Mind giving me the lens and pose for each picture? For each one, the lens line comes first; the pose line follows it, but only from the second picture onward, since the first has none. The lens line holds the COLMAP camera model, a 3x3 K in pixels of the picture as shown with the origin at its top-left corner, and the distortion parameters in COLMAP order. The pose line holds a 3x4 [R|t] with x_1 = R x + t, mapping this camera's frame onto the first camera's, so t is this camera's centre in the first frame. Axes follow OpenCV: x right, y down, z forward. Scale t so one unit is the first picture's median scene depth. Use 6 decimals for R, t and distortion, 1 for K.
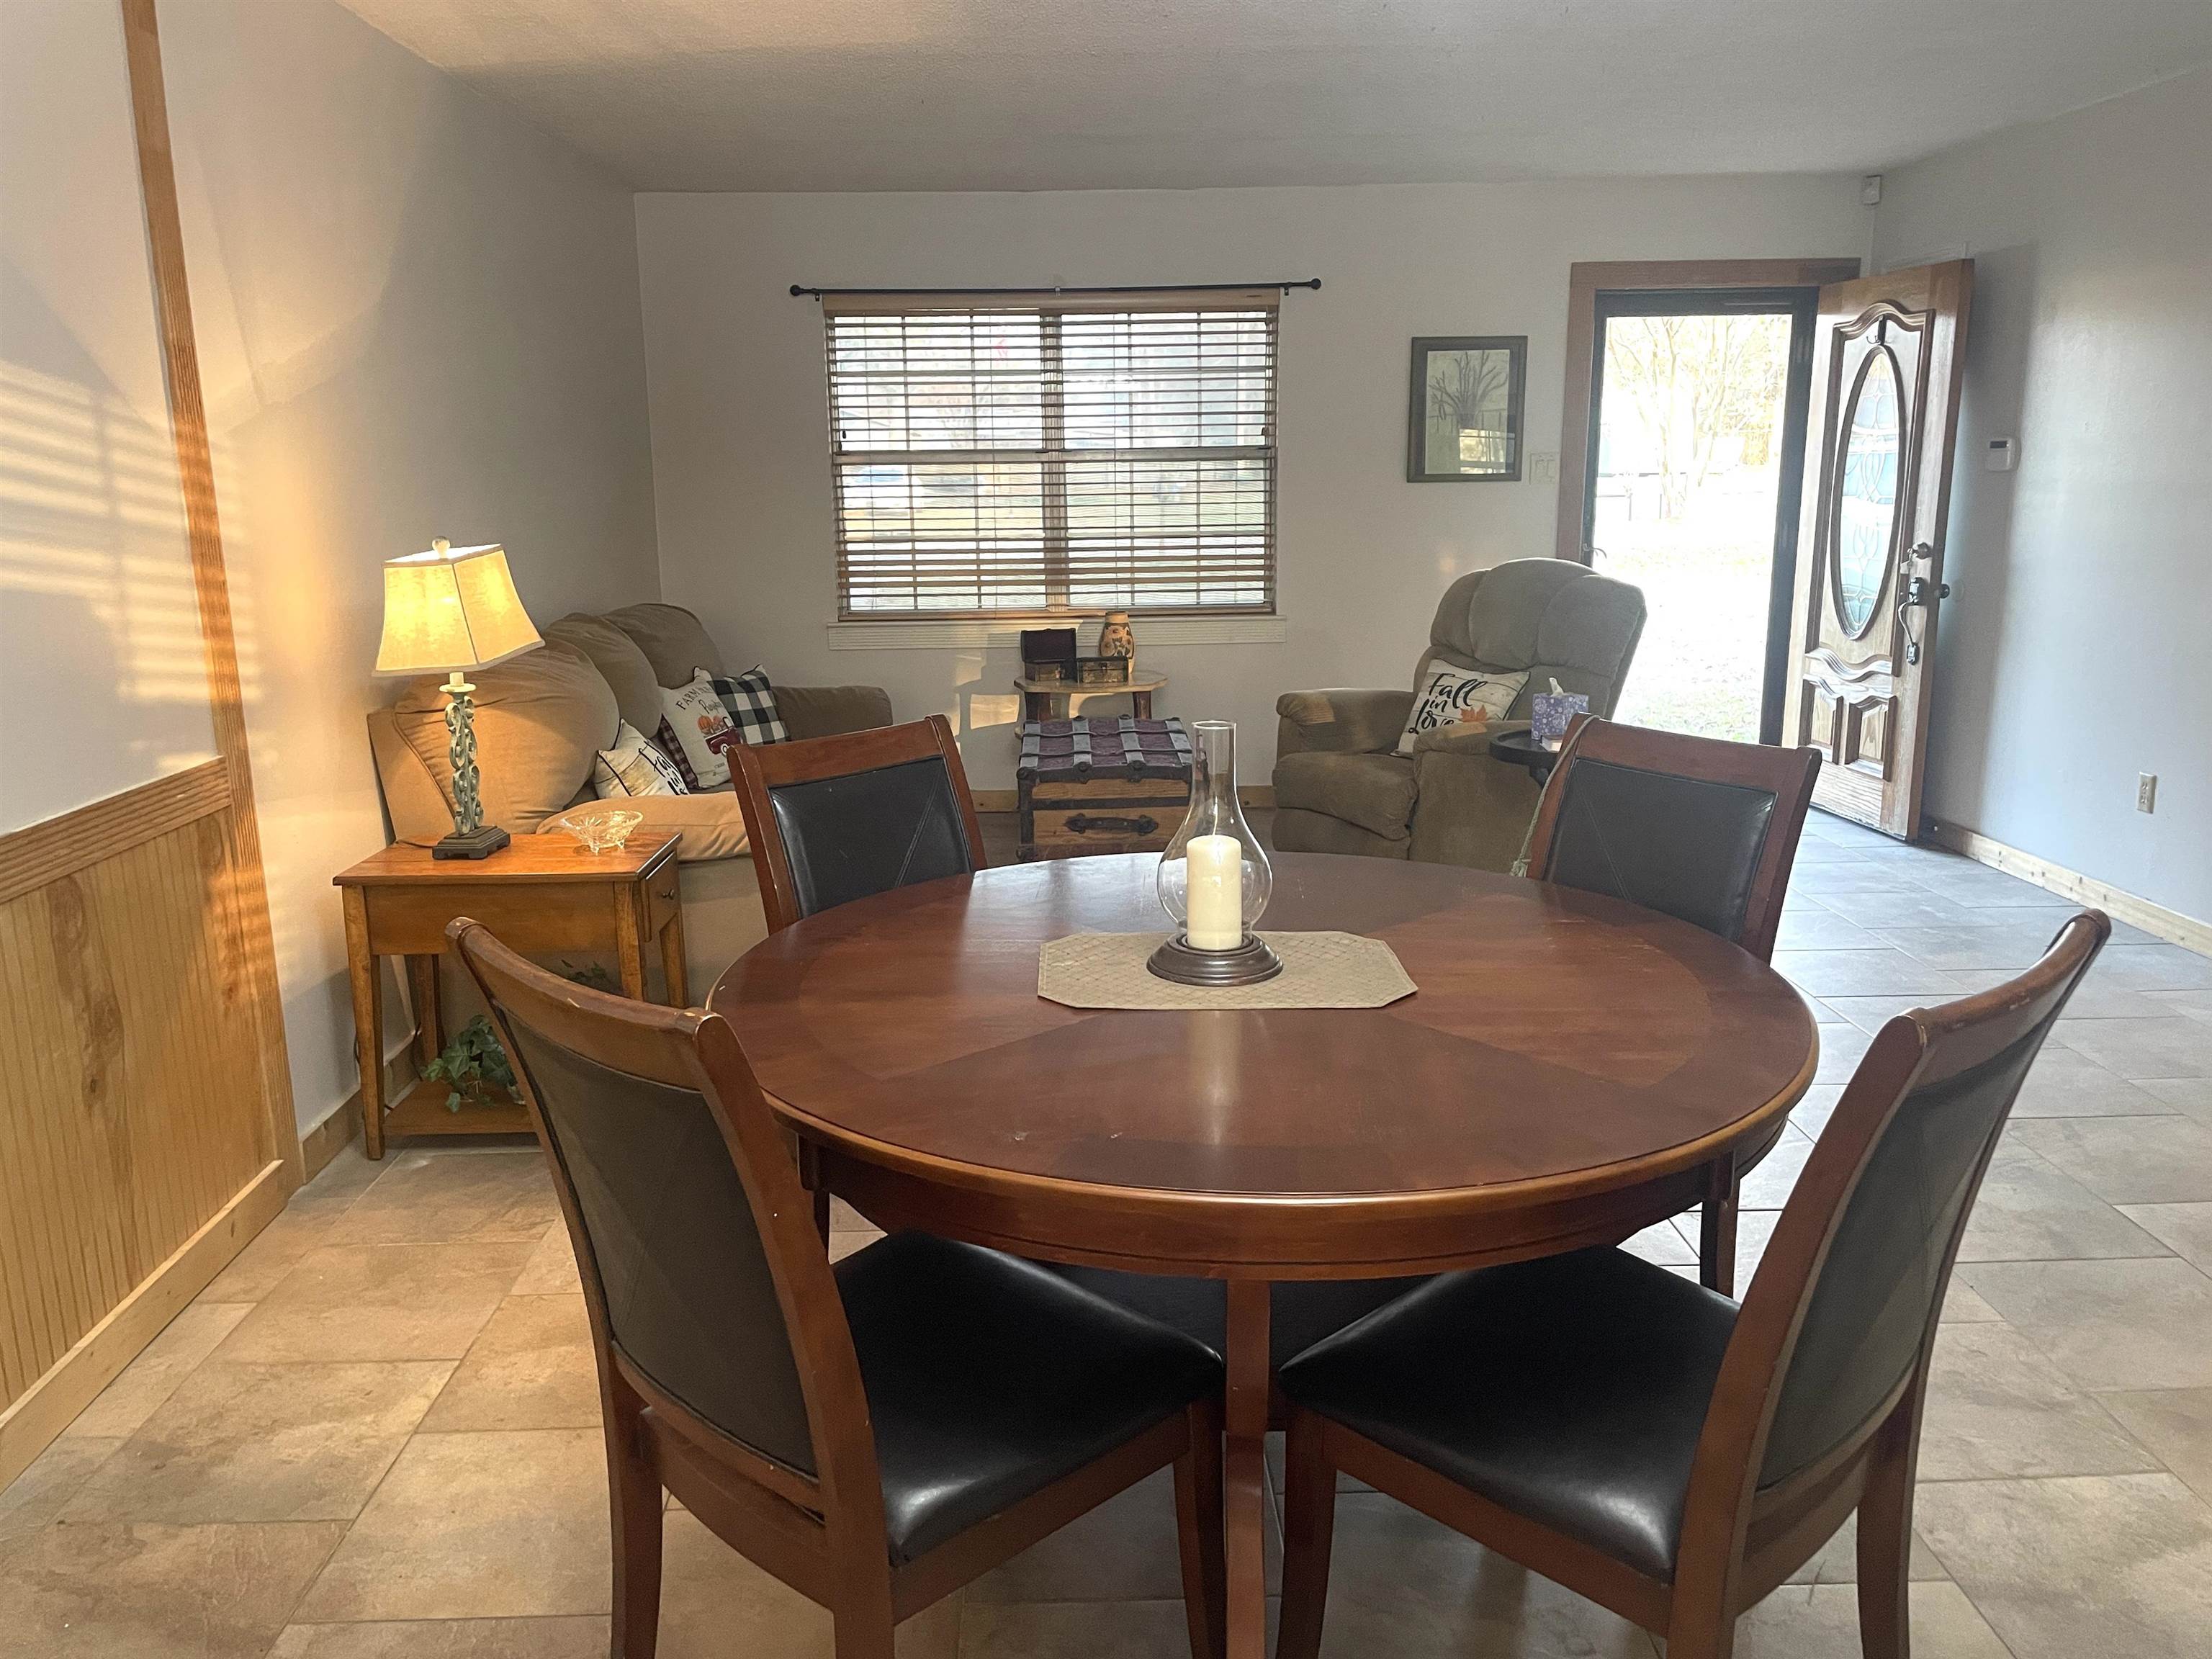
lens RADIAL K [[1678.6, 0, 1106.0], [0, 1678.6, 829.5], [0, 0, 1]] dist [0.093683, -0.119955]
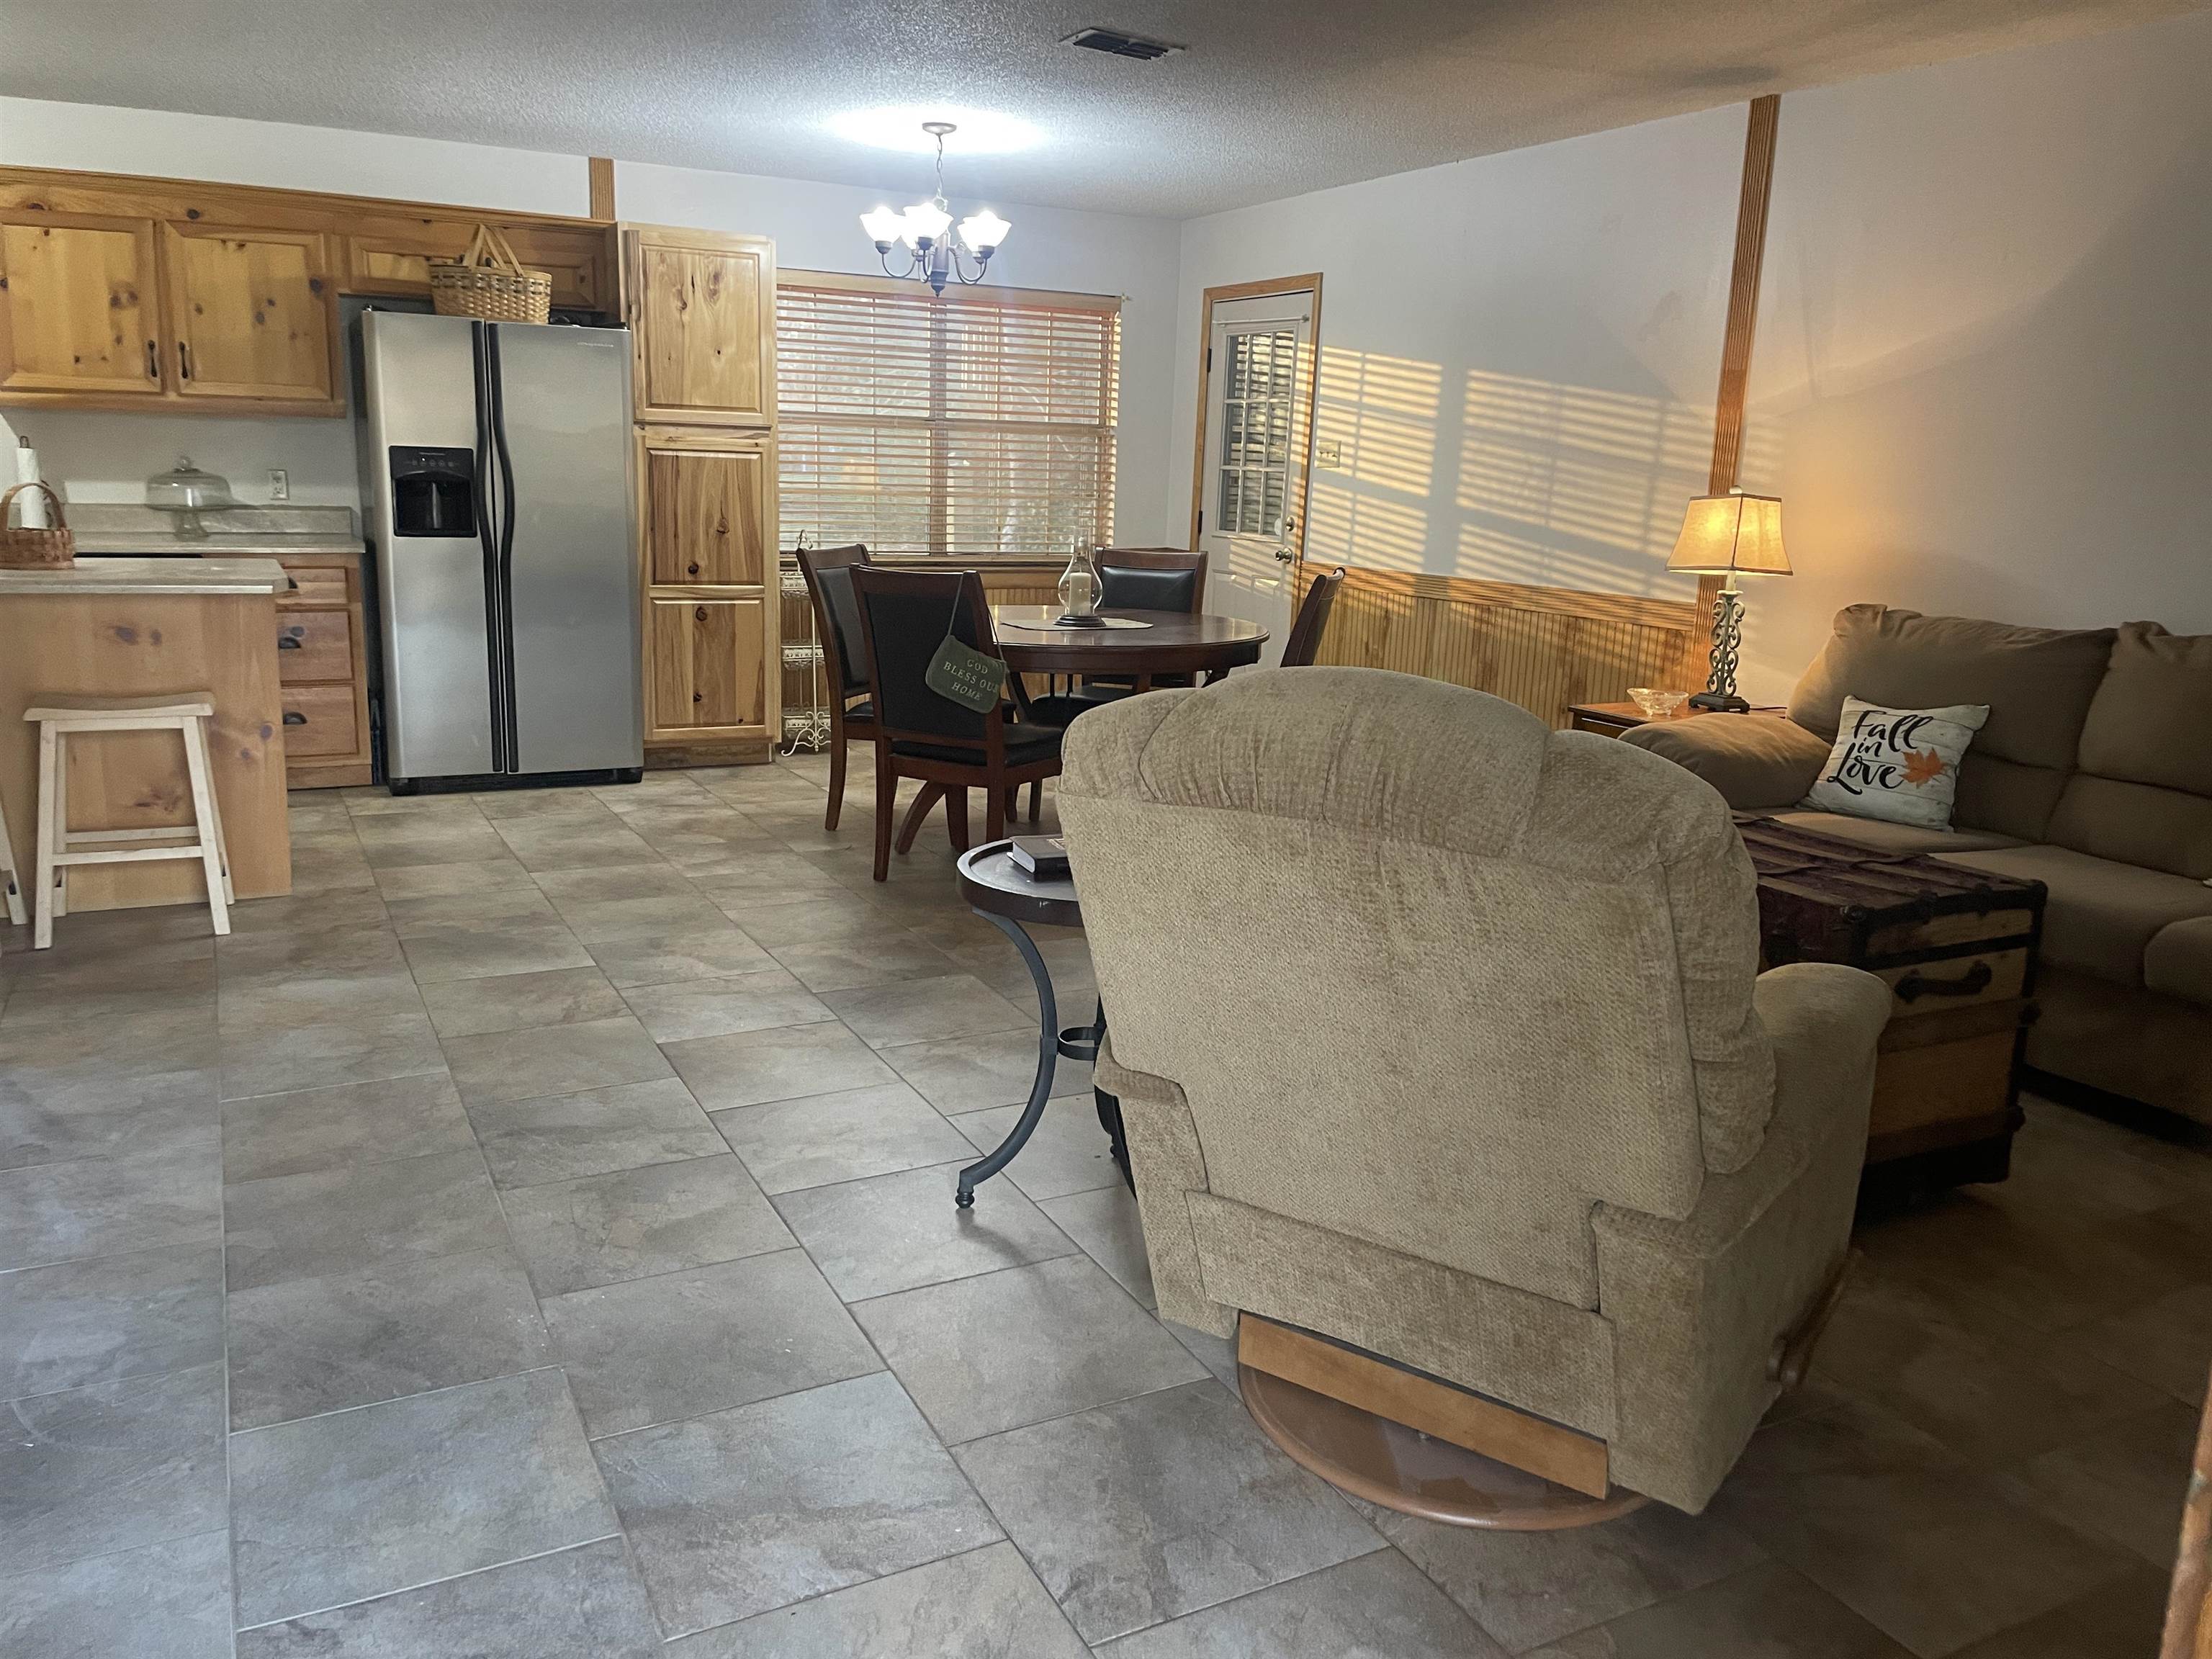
lens RADIAL K [[1678.6, 0, 1106.0], [0, 1678.6, 829.5], [0, 0, 1]] dist [0.093683, -0.119955]
pose [[-0.901679, 0.082012, -0.424558, 0.898559], [-0.108782, 0.907247, 0.406287, -0.532531], [0.418499, 0.412525, -0.809124, 2.528060]]
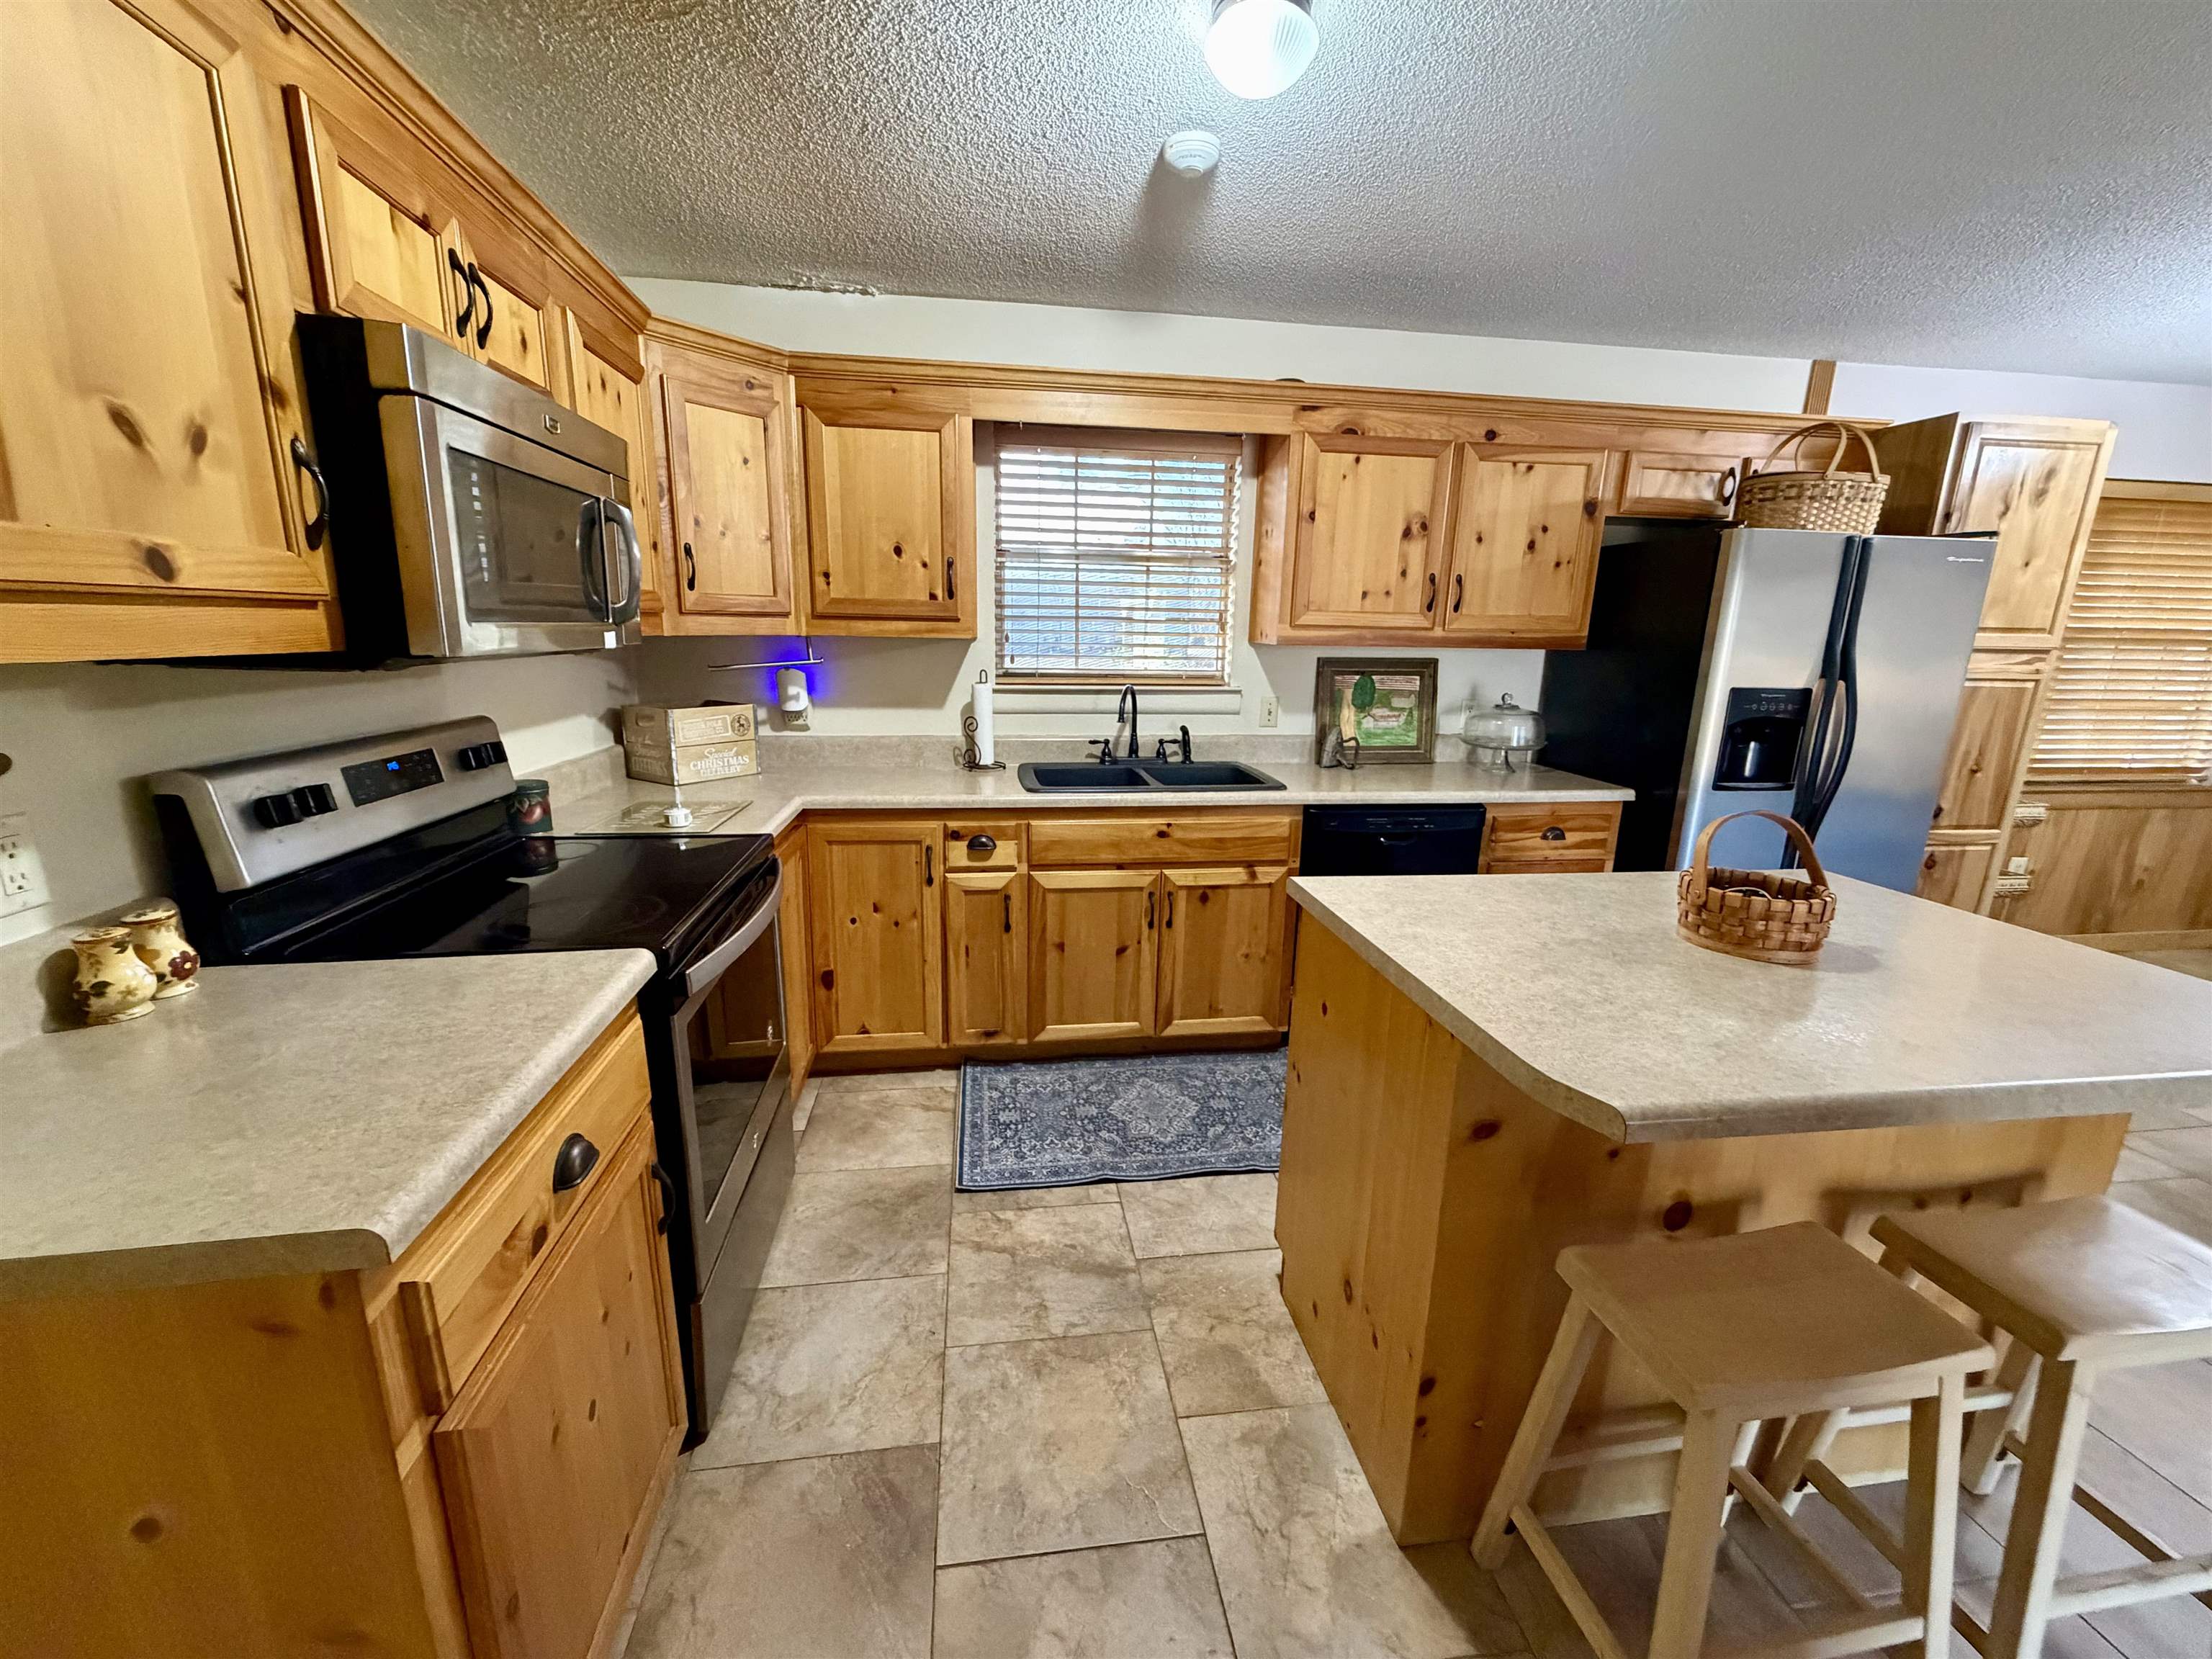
lens RADIAL K [[883.5, 0, 1106.0], [0, 883.5, 829.5], [0, 0, 1]] dist [-0.000599, -0.000199]
pose [[-0.993964, 0.022120, -0.107456, 1.523045], [-0.026662, 0.901394, 0.432178, -0.255859], [0.106420, 0.432435, -0.895363, 1.065207]]
